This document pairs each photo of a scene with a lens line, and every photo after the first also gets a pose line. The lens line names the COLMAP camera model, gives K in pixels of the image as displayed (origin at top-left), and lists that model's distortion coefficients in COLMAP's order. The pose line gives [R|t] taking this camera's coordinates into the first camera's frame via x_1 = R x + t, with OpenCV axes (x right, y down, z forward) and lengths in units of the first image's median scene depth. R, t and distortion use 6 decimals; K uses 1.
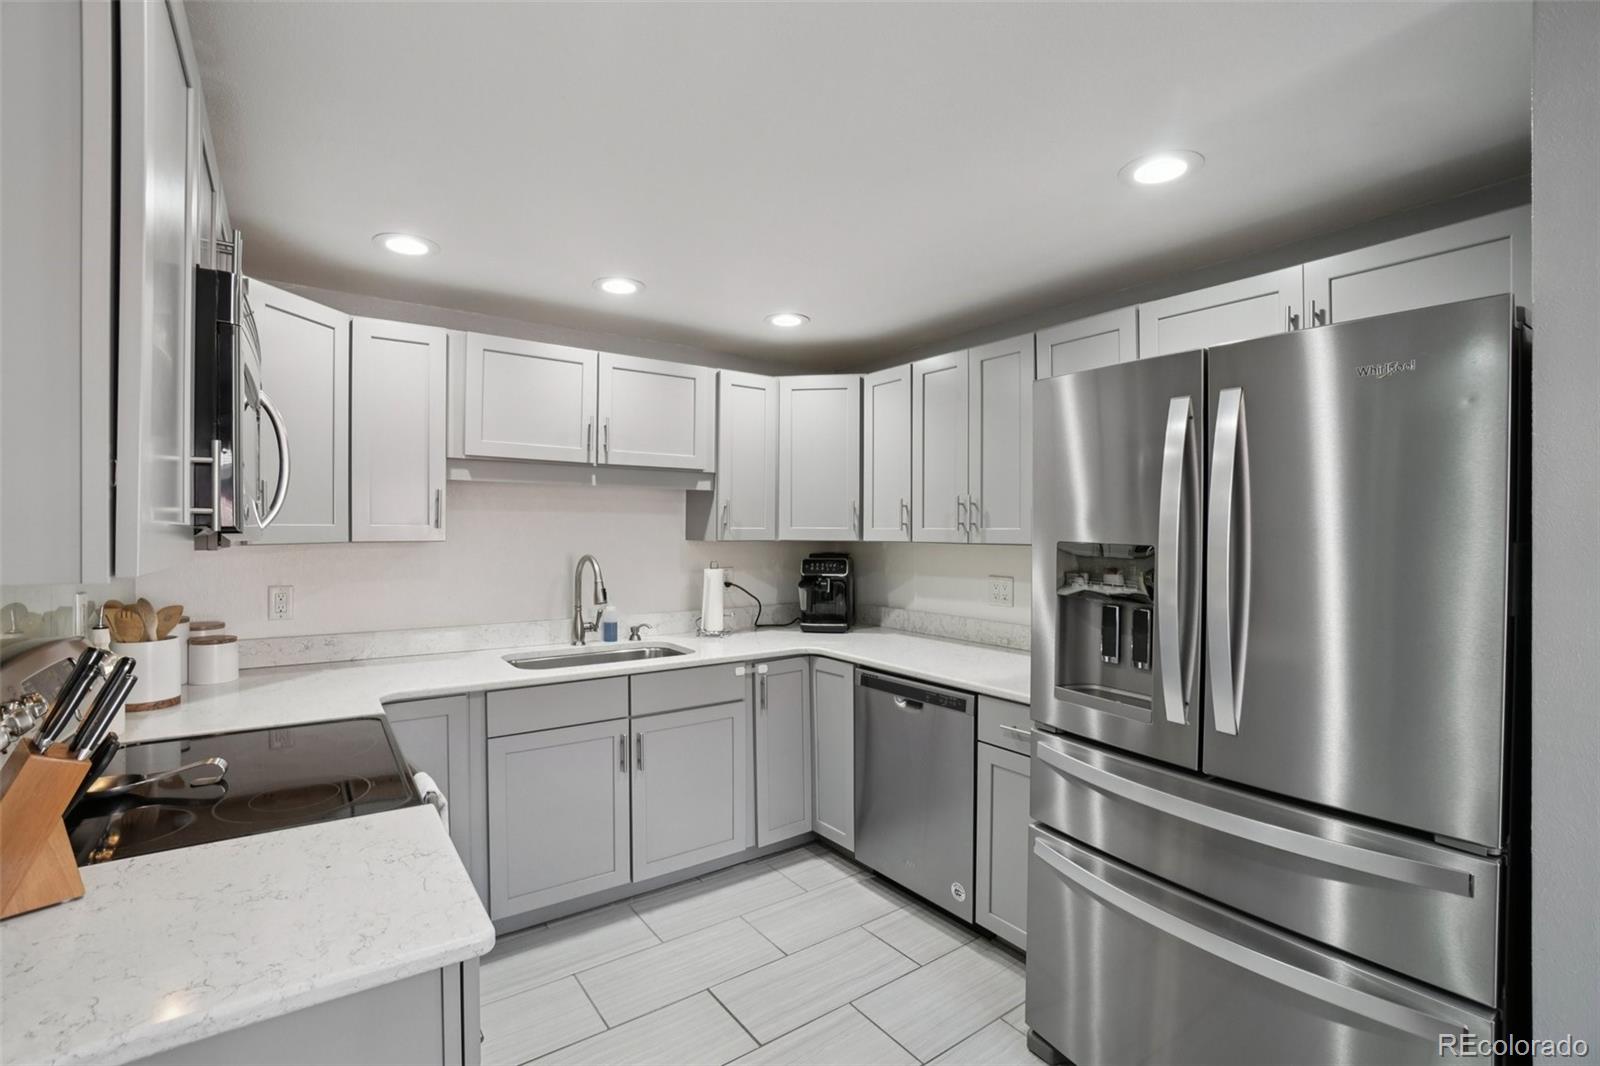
lens RADIAL K [[705.4, 0, 800.0], [0, 705.4, 533.0], [0, 0, 1]] dist [-0.063734, 0.020318]
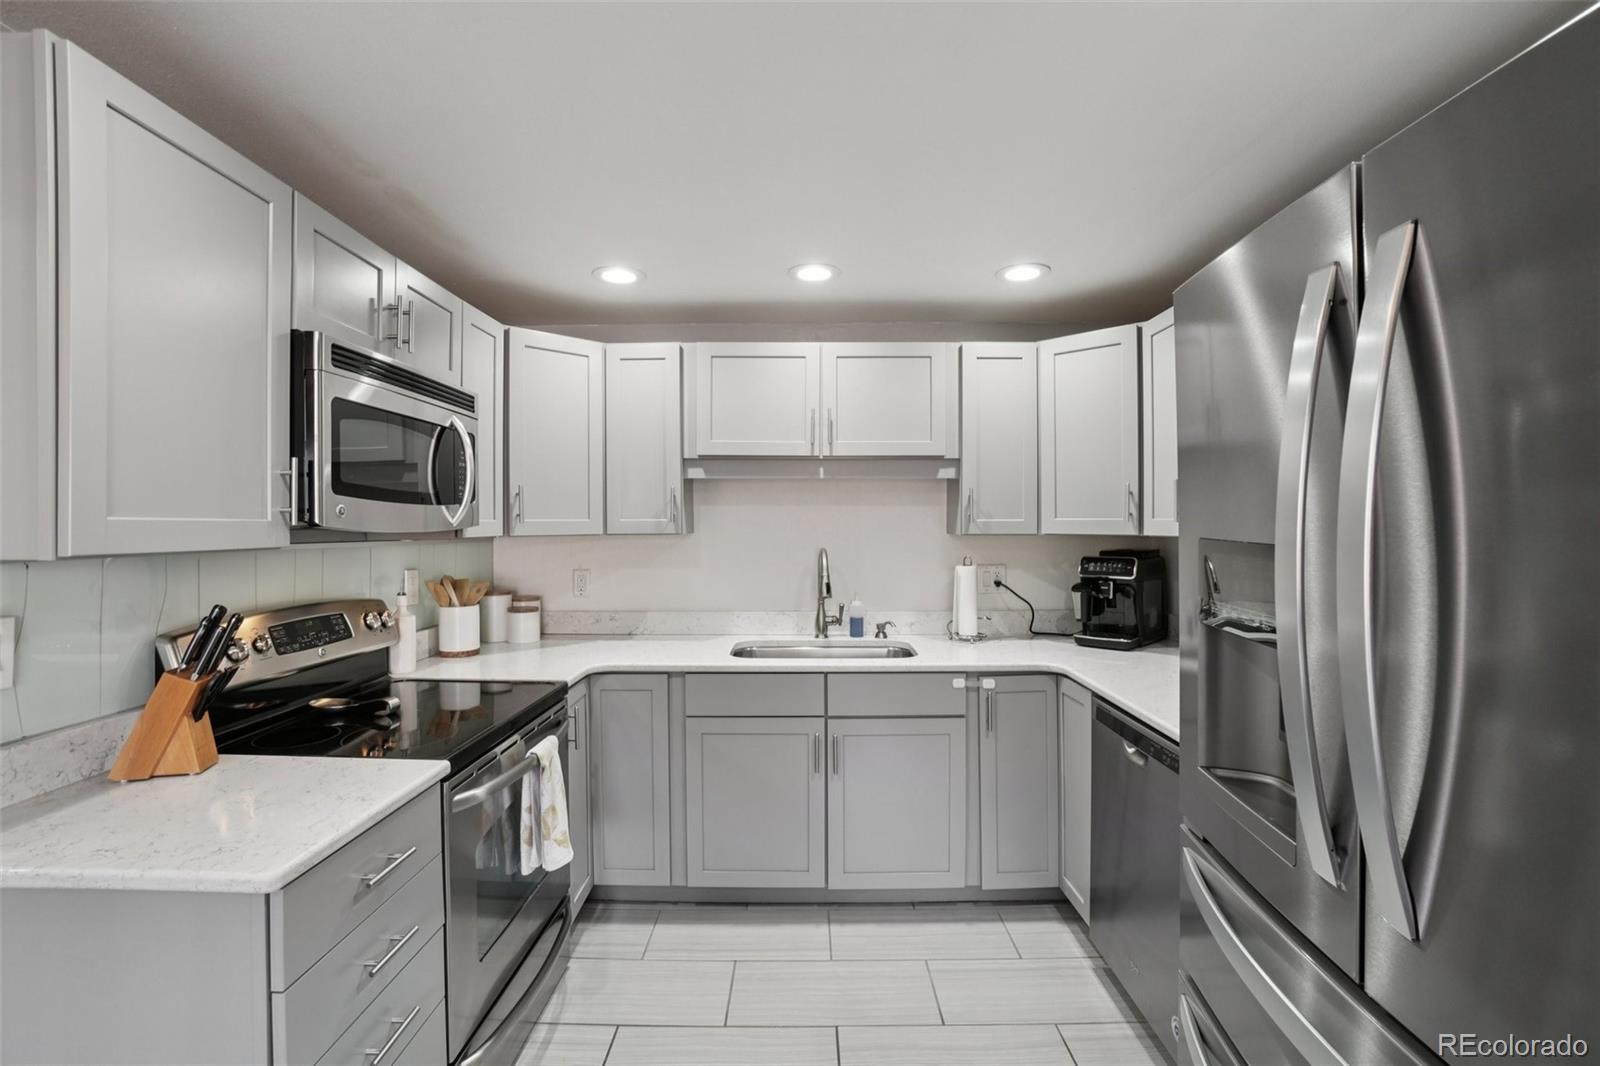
lens RADIAL K [[705.9, 0, 800.2], [0, 705.9, 527.3], [0, 0, 1]] dist [-0.062104, 0.020806]
pose [[0.811171, -0.002355, -0.584804, 0.263189], [0.002339, 0.999997, -0.000783, 0.002383], [0.584804, -0.000733, 0.811174, 0.172350]]
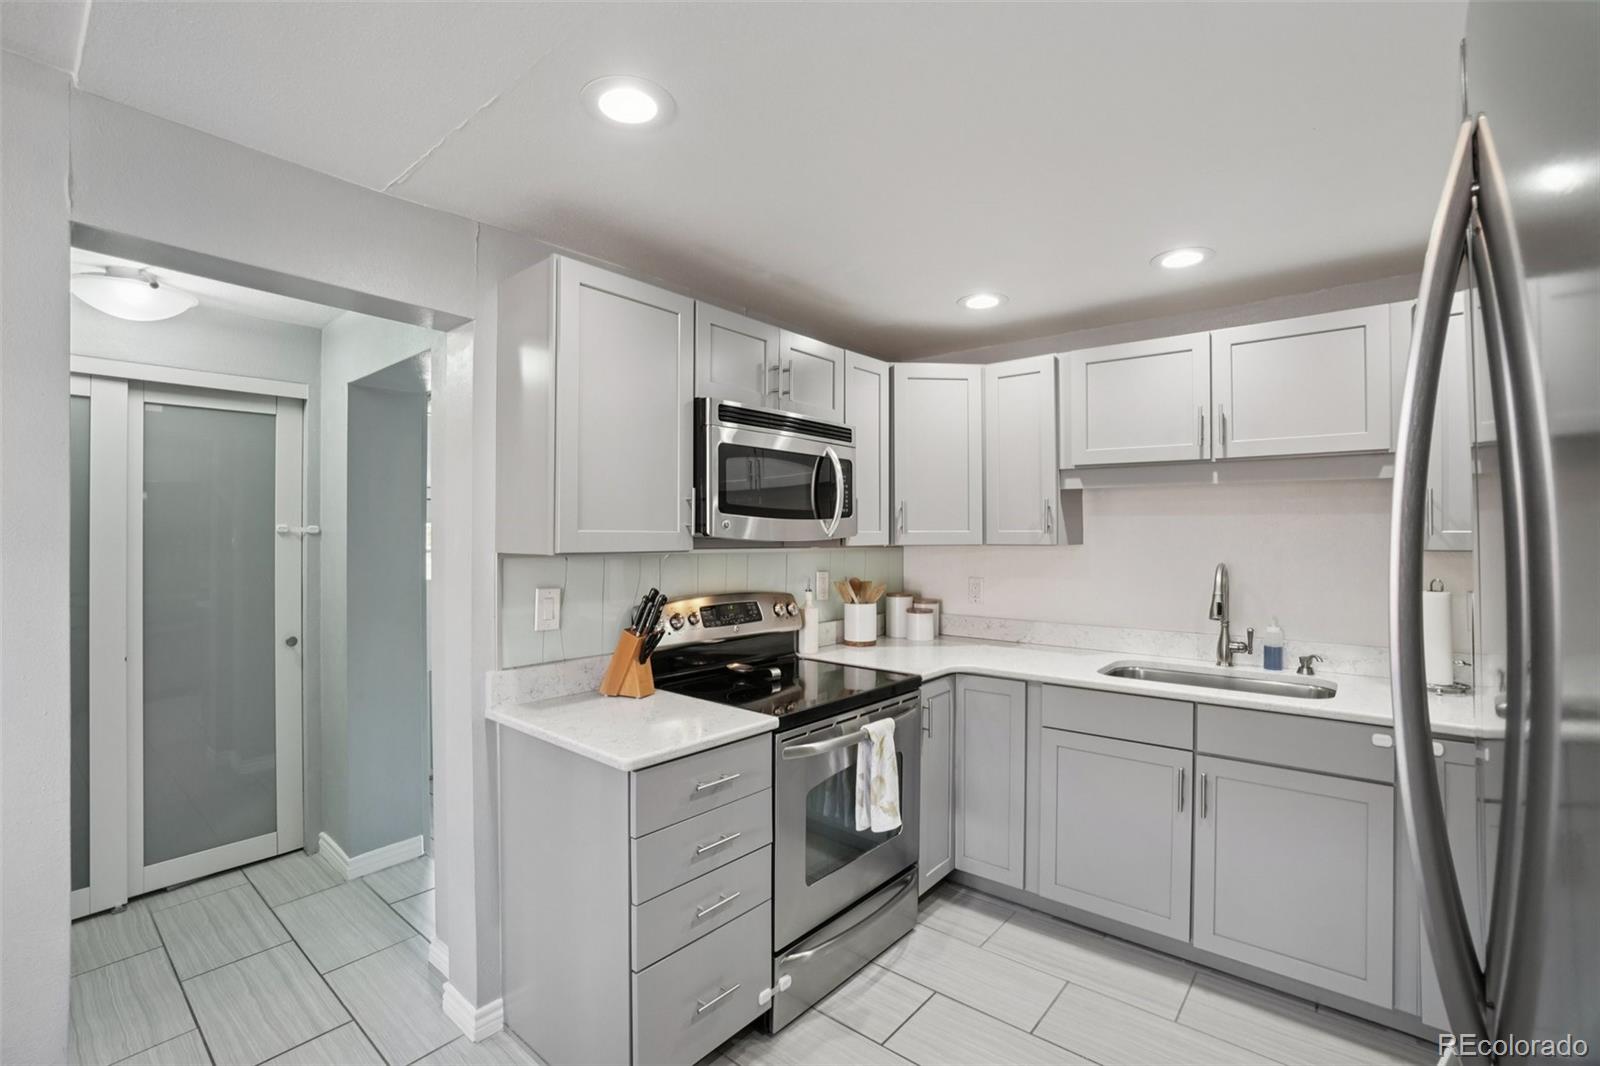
lens RADIAL K [[705.4, 0, 800.0], [0, 705.4, 533.0], [0, 0, 1]] dist [-0.063734, 0.020318]
pose [[0.256586, -0.004789, -0.966509, 0.402902], [-0.004702, 0.999970, -0.006203, 0.001281], [0.966510, 0.006136, 0.256556, 0.277158]]
